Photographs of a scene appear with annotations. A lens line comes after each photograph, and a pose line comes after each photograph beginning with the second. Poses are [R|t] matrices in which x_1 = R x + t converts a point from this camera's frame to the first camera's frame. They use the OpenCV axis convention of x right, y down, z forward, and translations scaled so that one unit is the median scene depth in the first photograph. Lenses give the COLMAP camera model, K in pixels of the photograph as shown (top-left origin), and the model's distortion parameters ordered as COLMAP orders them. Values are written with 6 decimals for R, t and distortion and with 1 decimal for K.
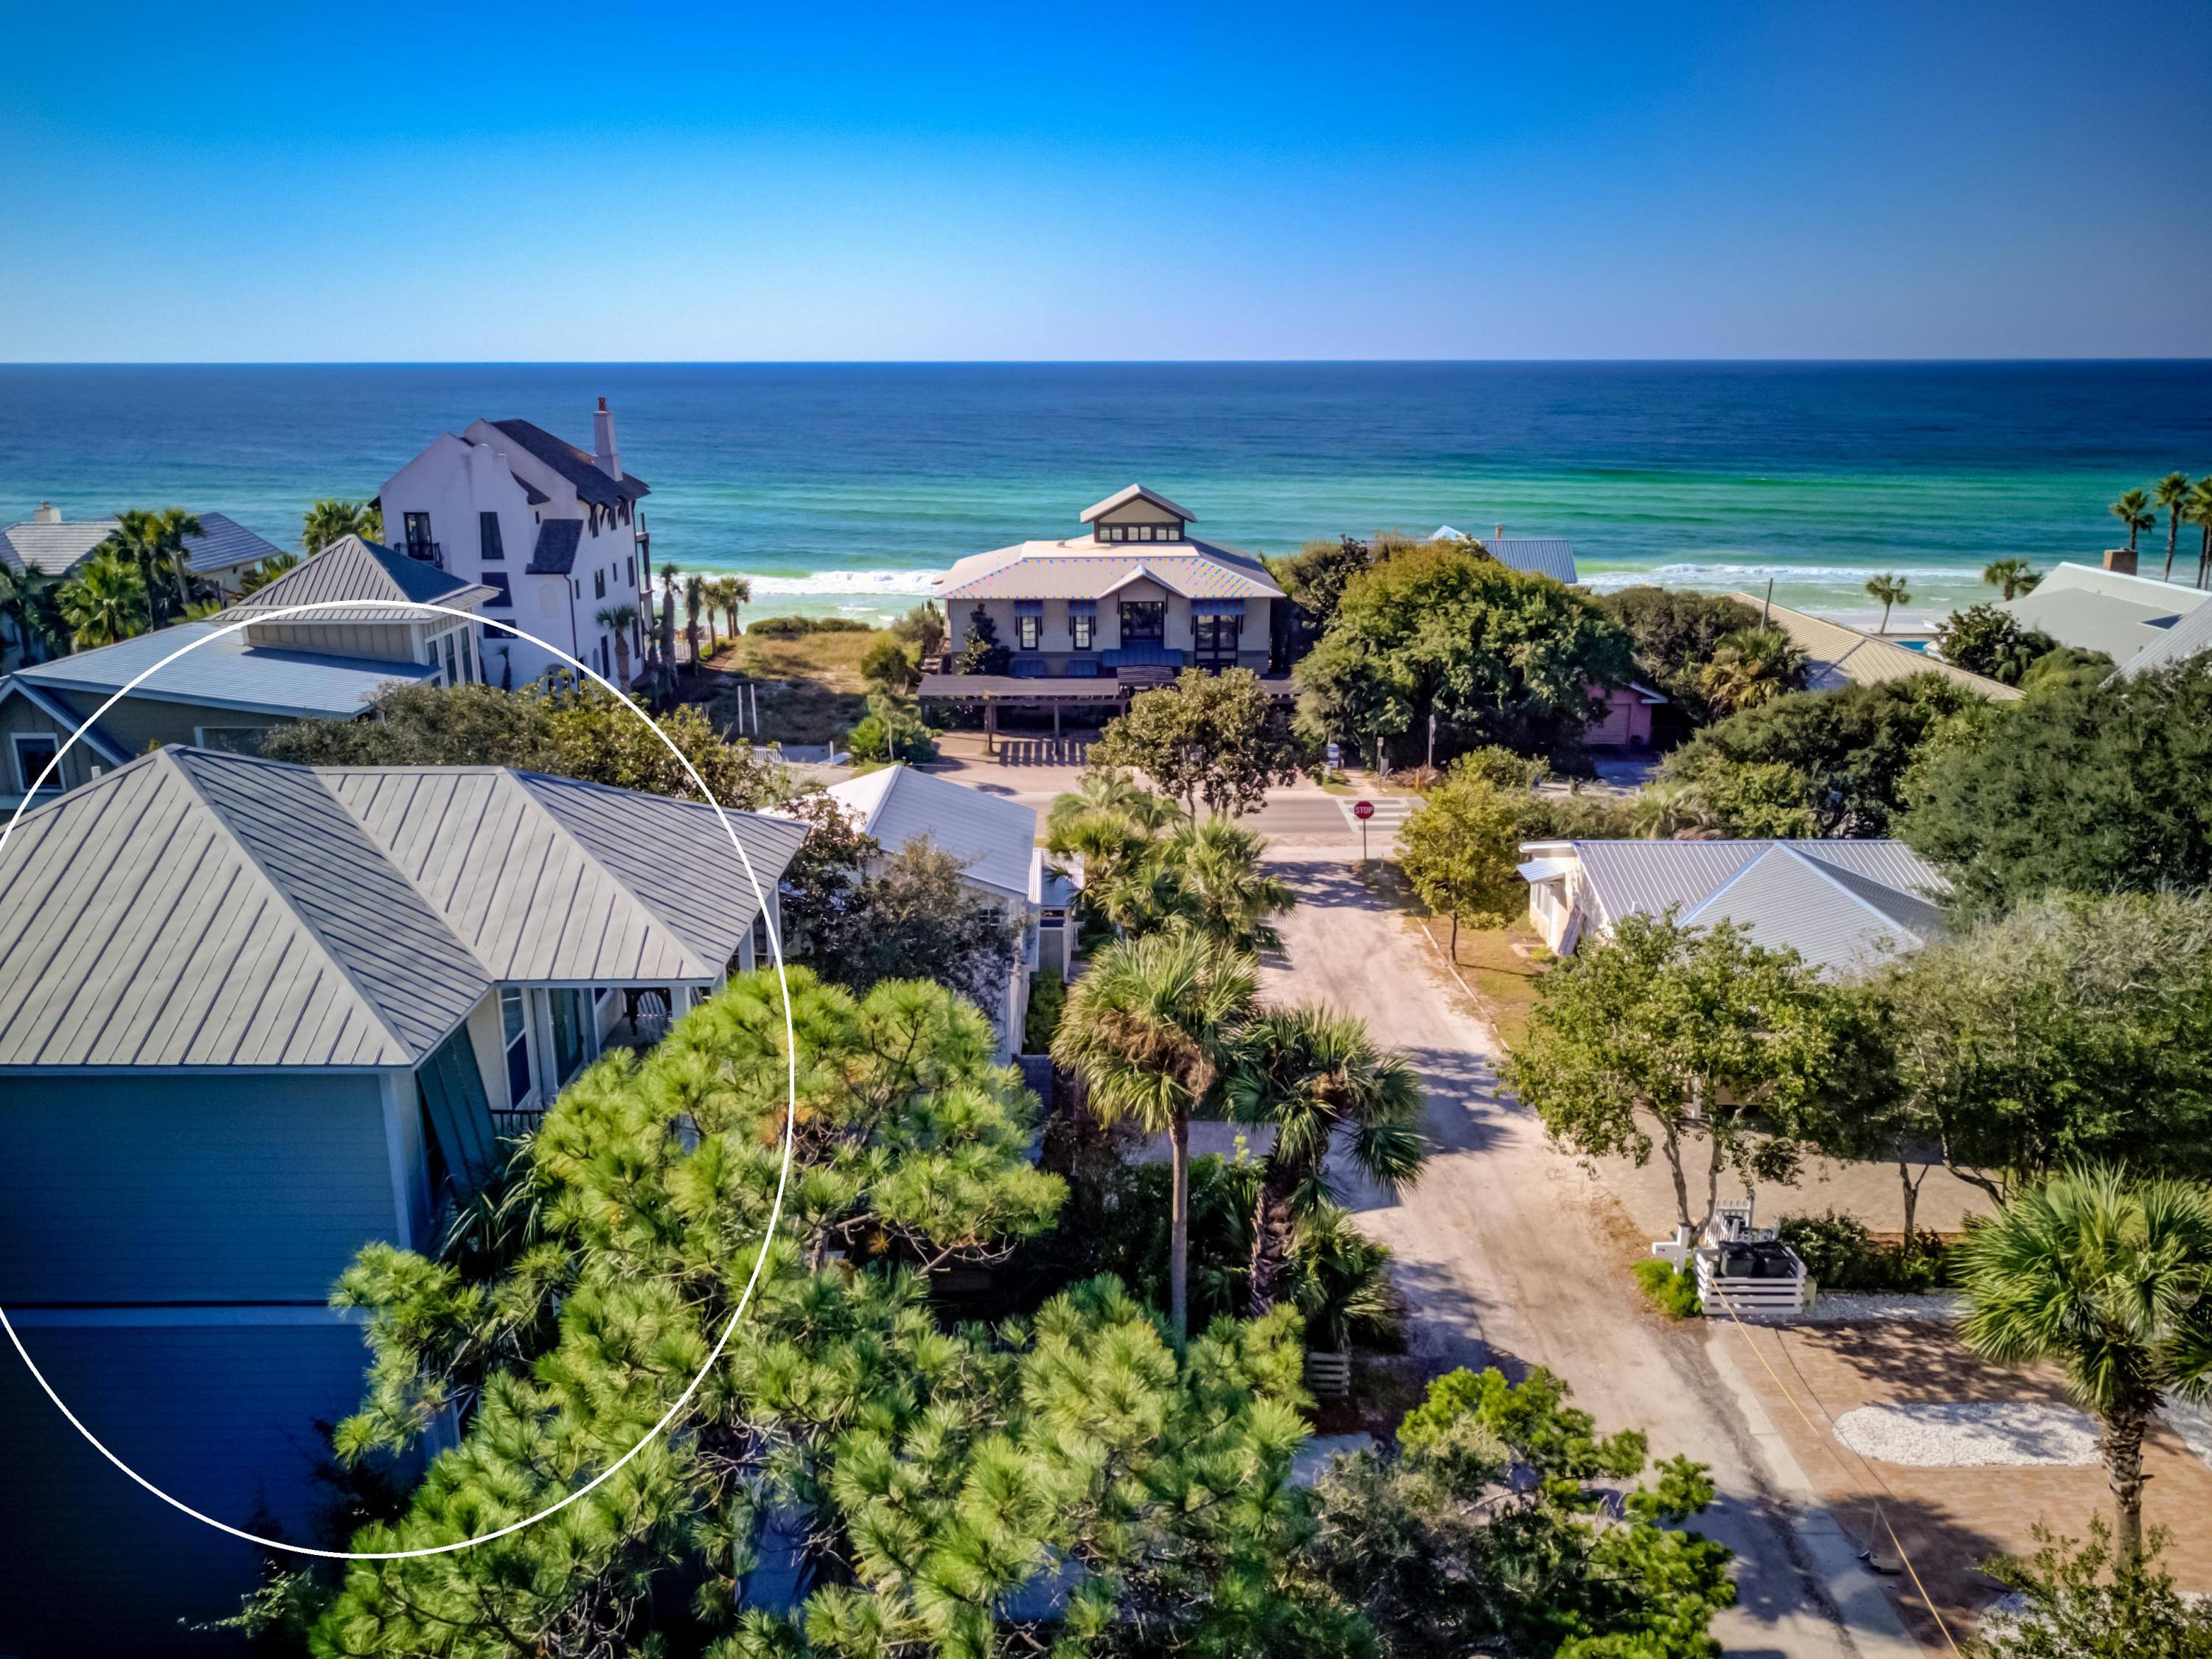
lens RADIAL K [[1714.2, 0, 1106.0], [0, 1714.2, 829.5], [0, 0, 1]] dist [-0.003049, -0.009348]
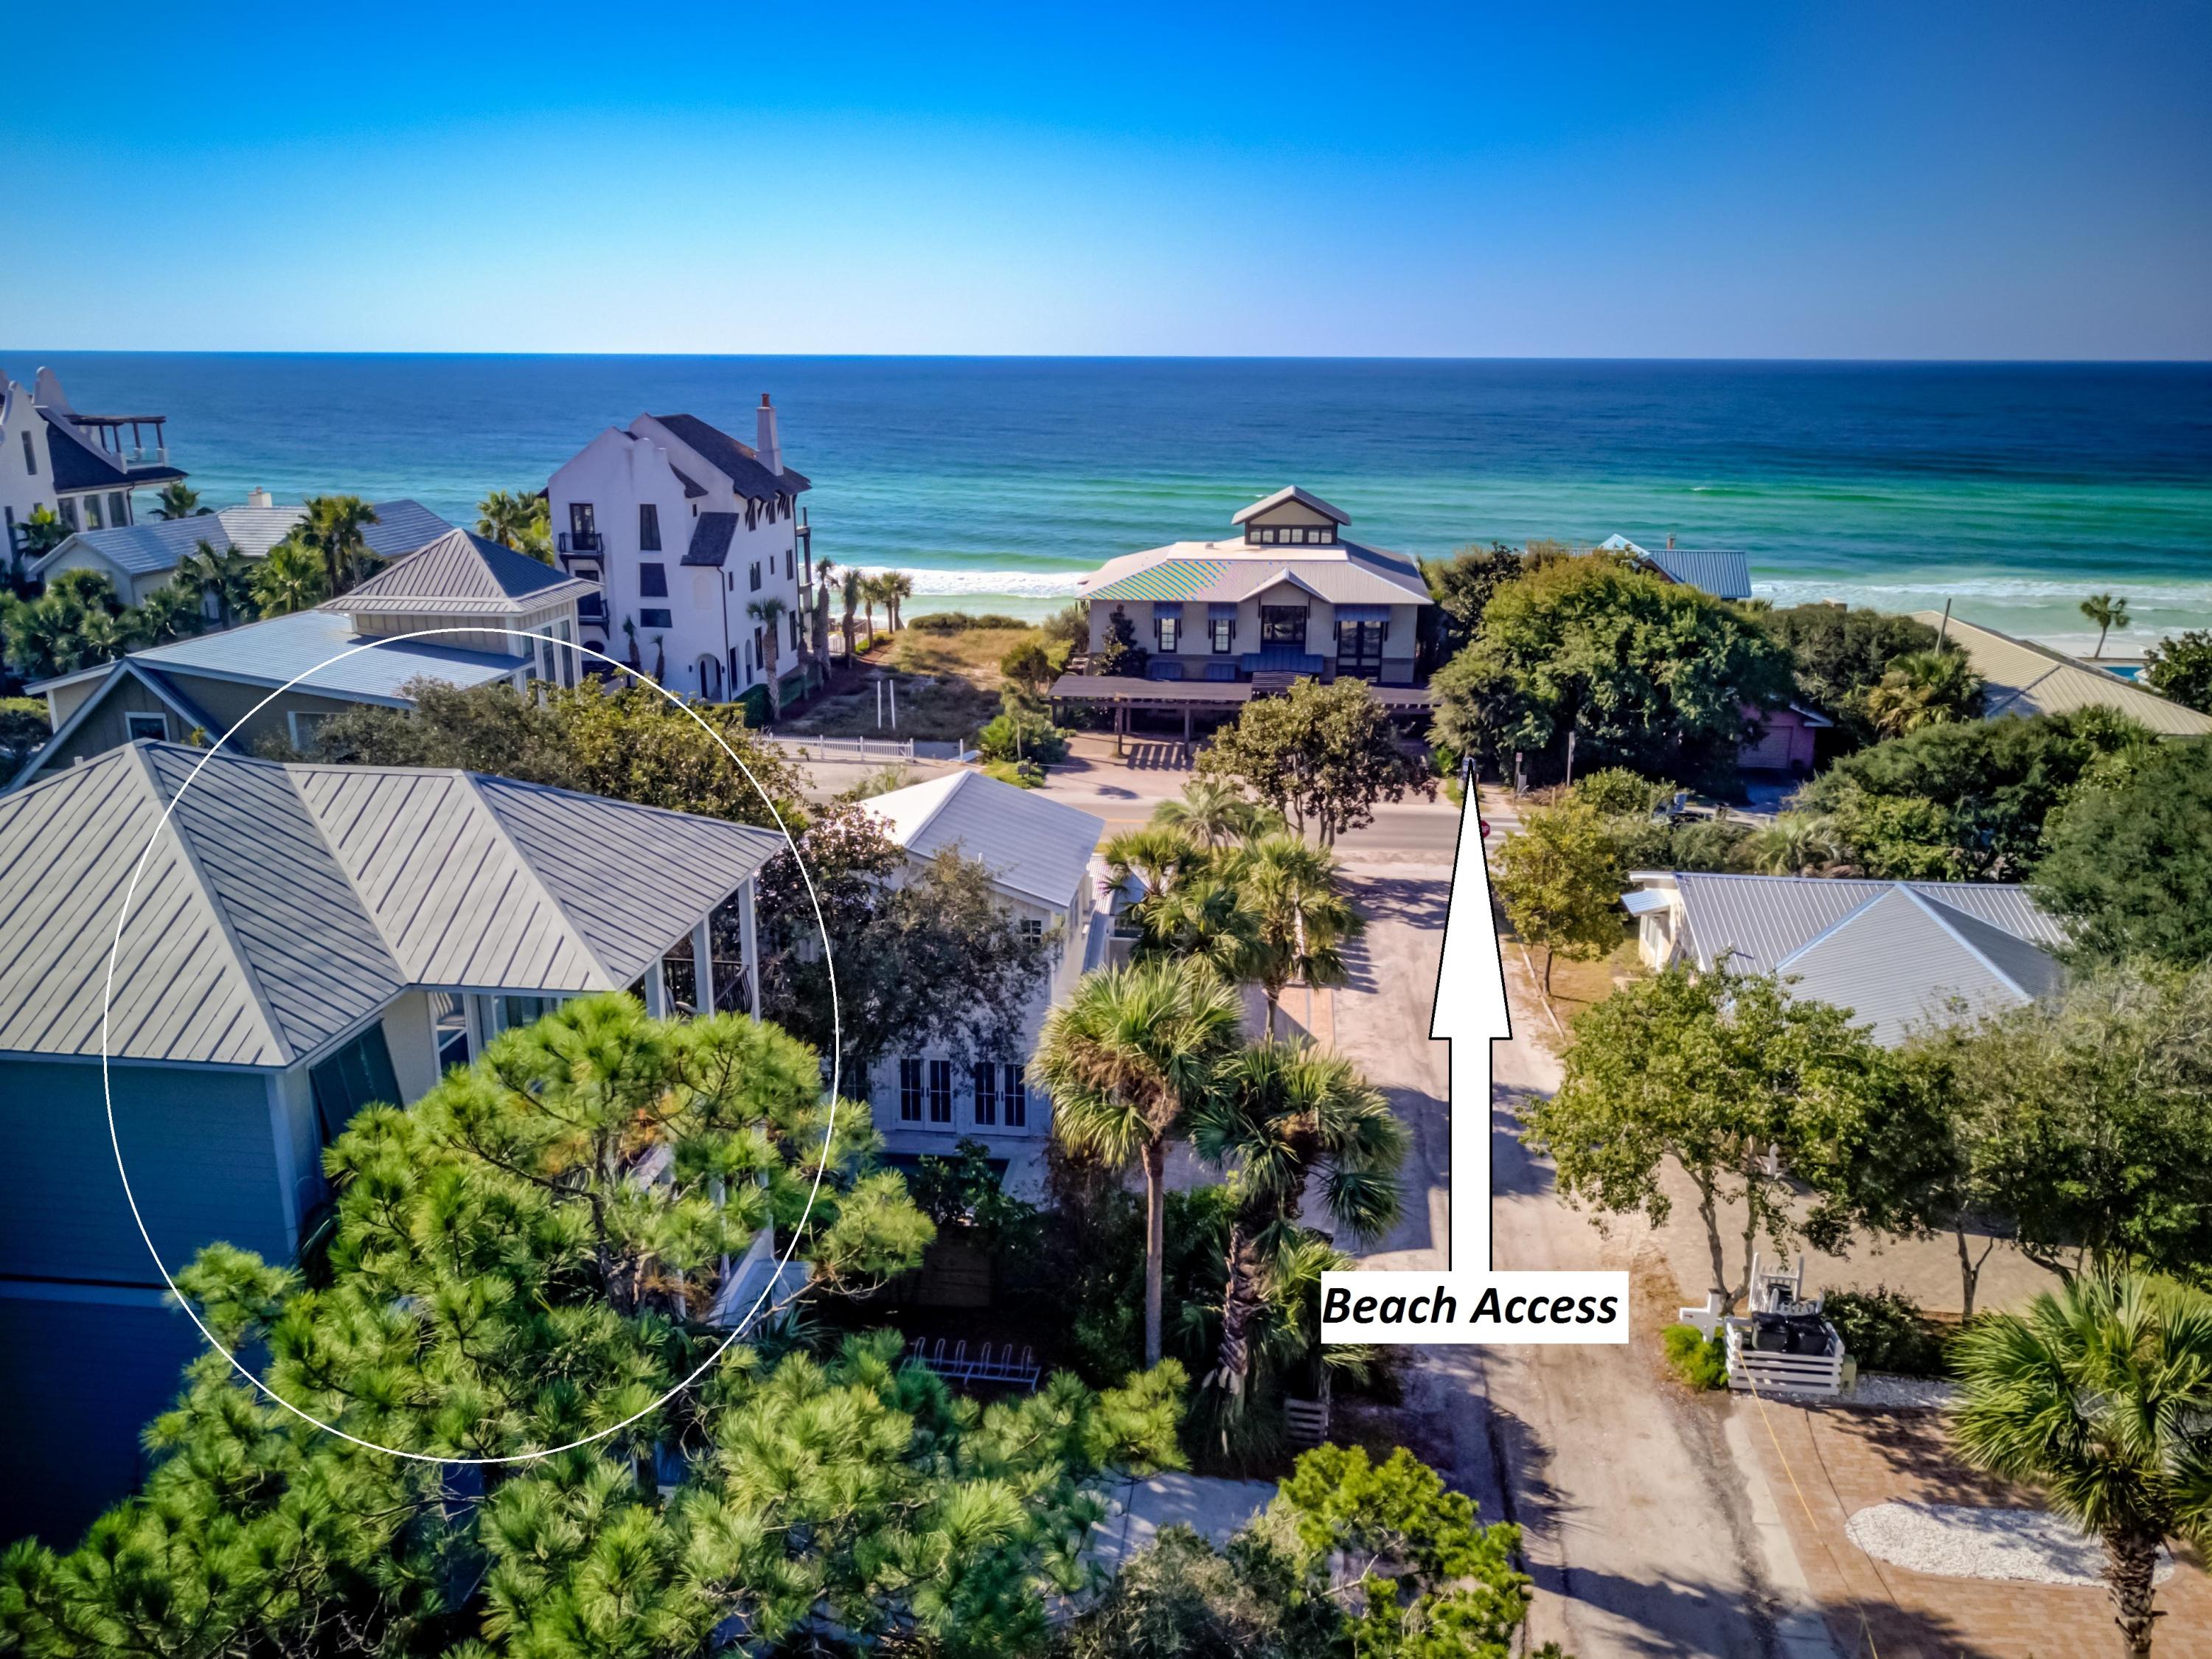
lens RADIAL K [[1717.7, 0, 1106.0], [0, 1717.7, 829.5], [0, 0, 1]] dist [-0.009300, 0.005787]
pose [[0.992415, 0.038818, -0.116640, 0.060584], [-0.038541, 0.999246, 0.004633, -0.008465], [0.116732, -0.000102, 0.993163, 0.013419]]
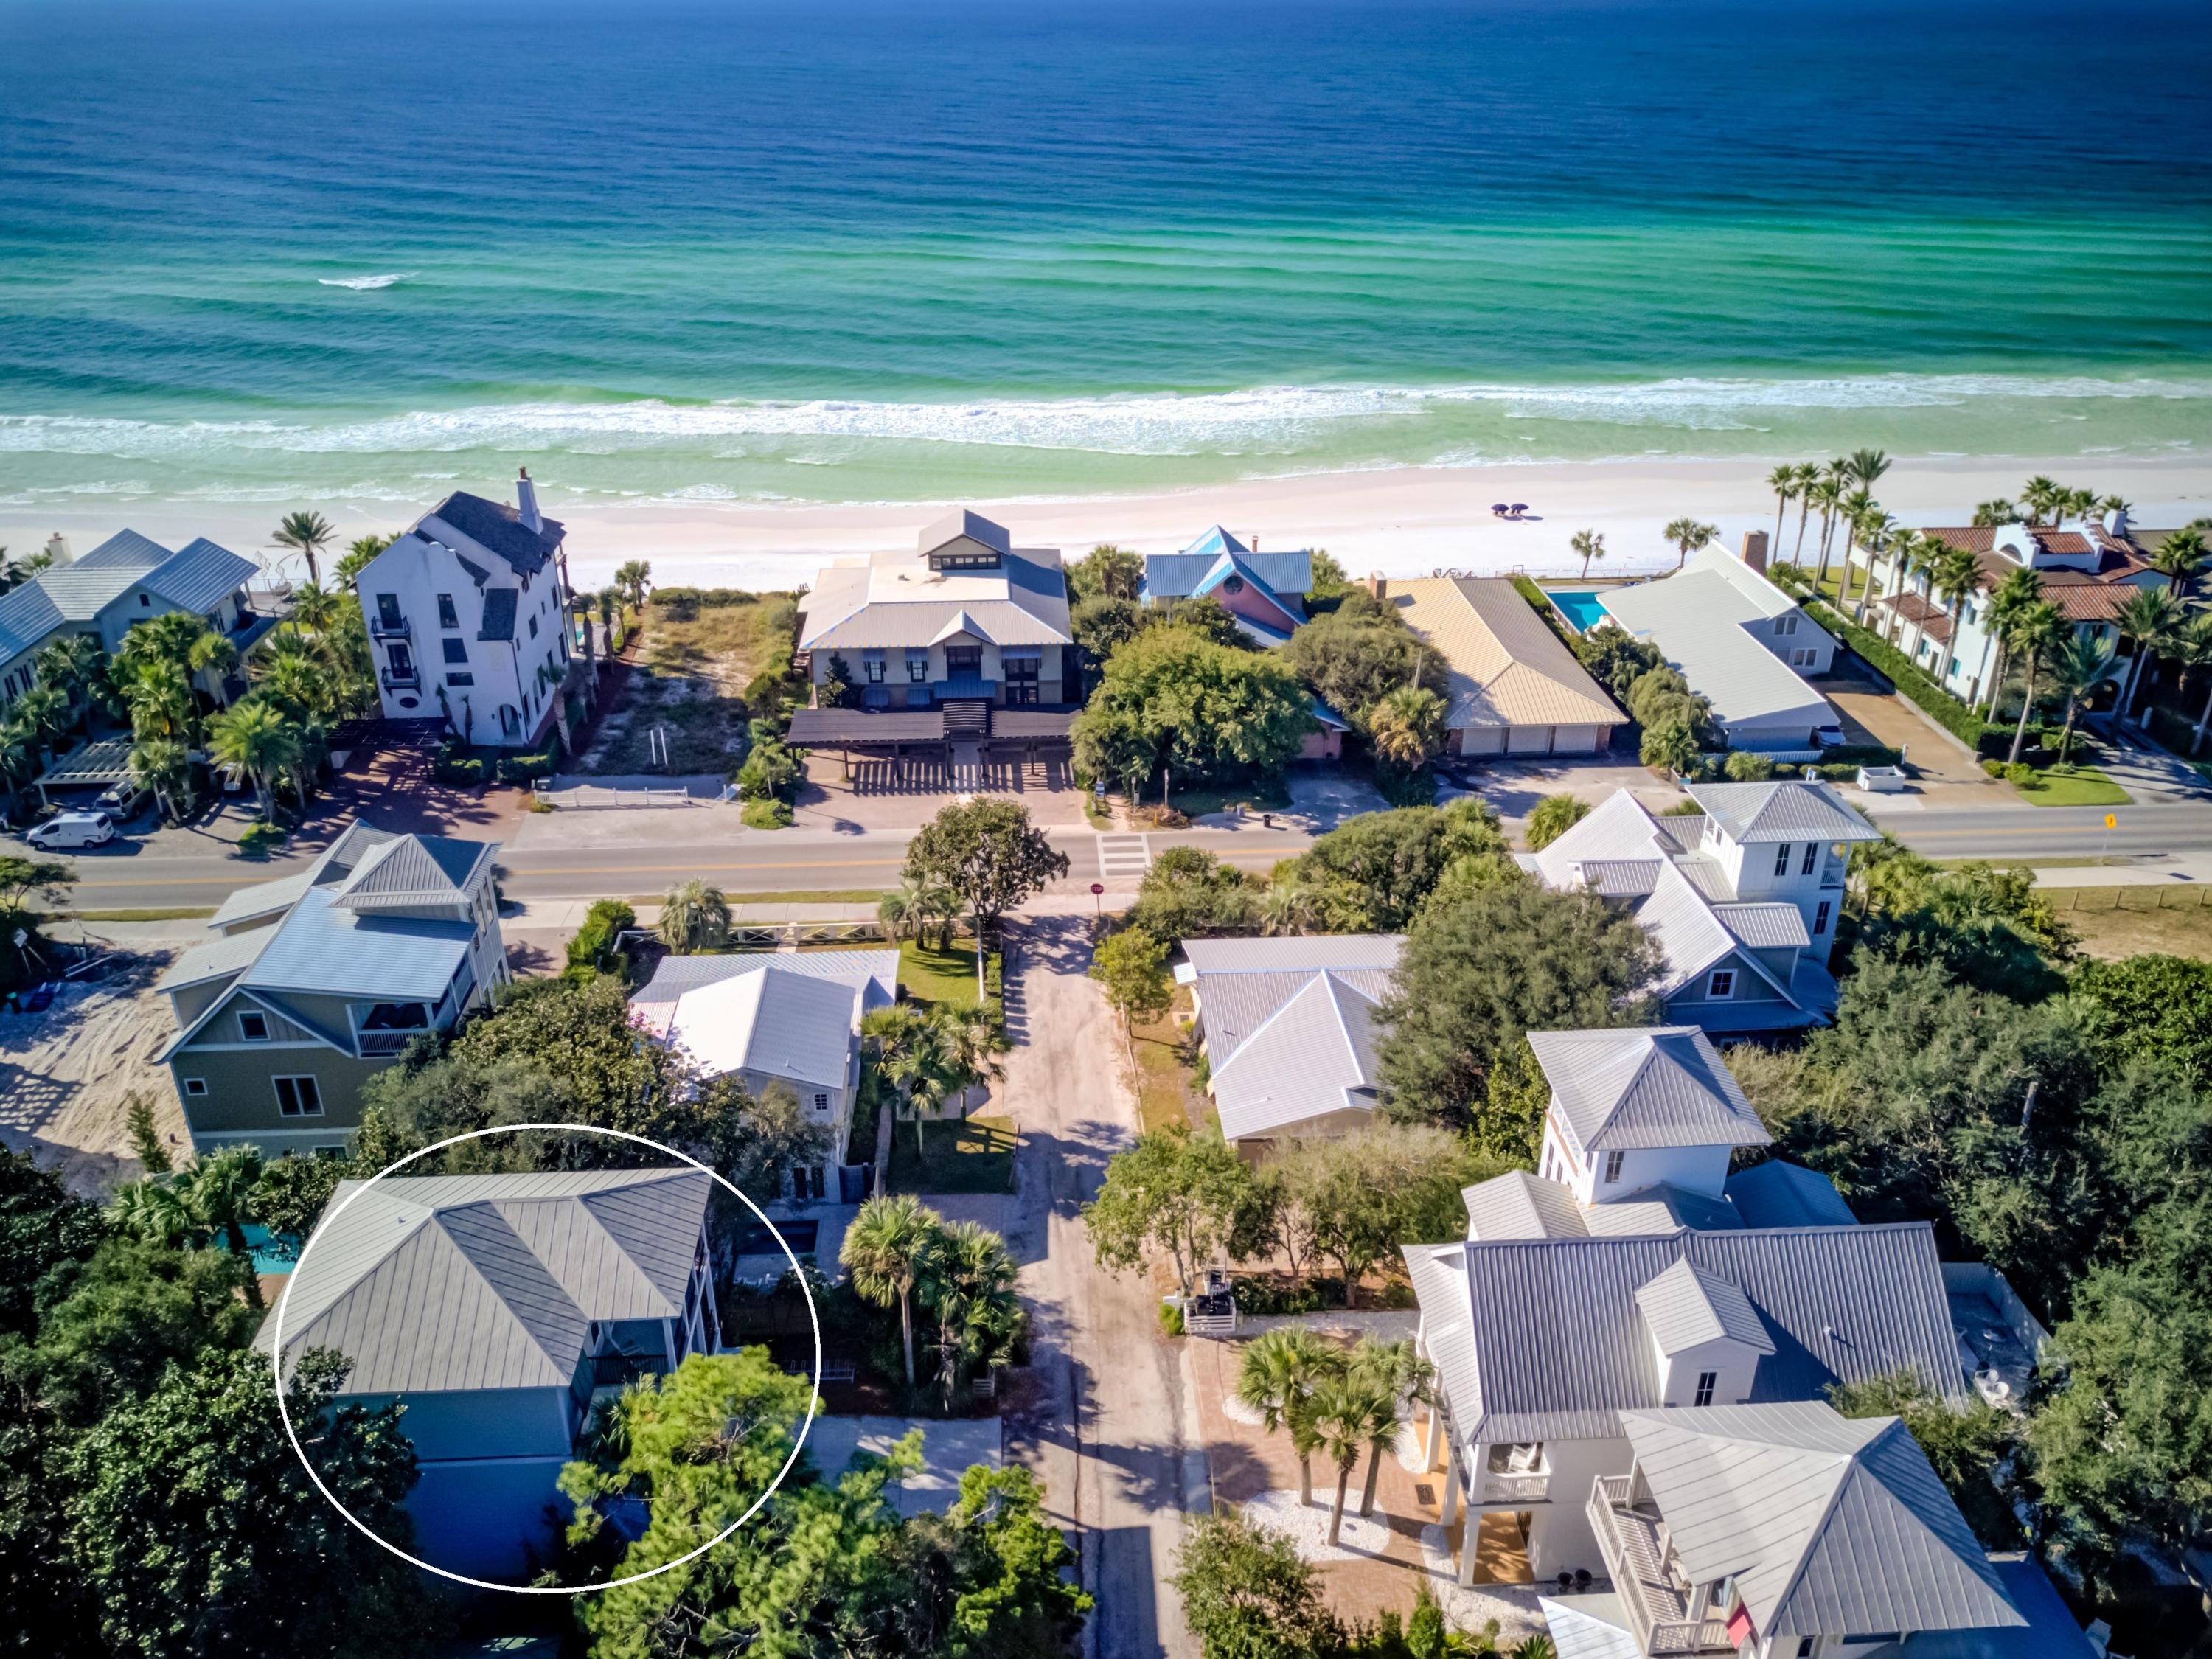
lens RADIAL K [[1685.5, 0, 1106.0], [0, 1685.5, 829.5], [0, 0, 1]] dist [0.124251, -0.362145]
pose [[0.998512, -0.023088, 0.049413, 0.098766], [0.013174, 0.981254, 0.192268, -0.379460], [-0.052926, -0.191331, 0.980098, -0.460435]]
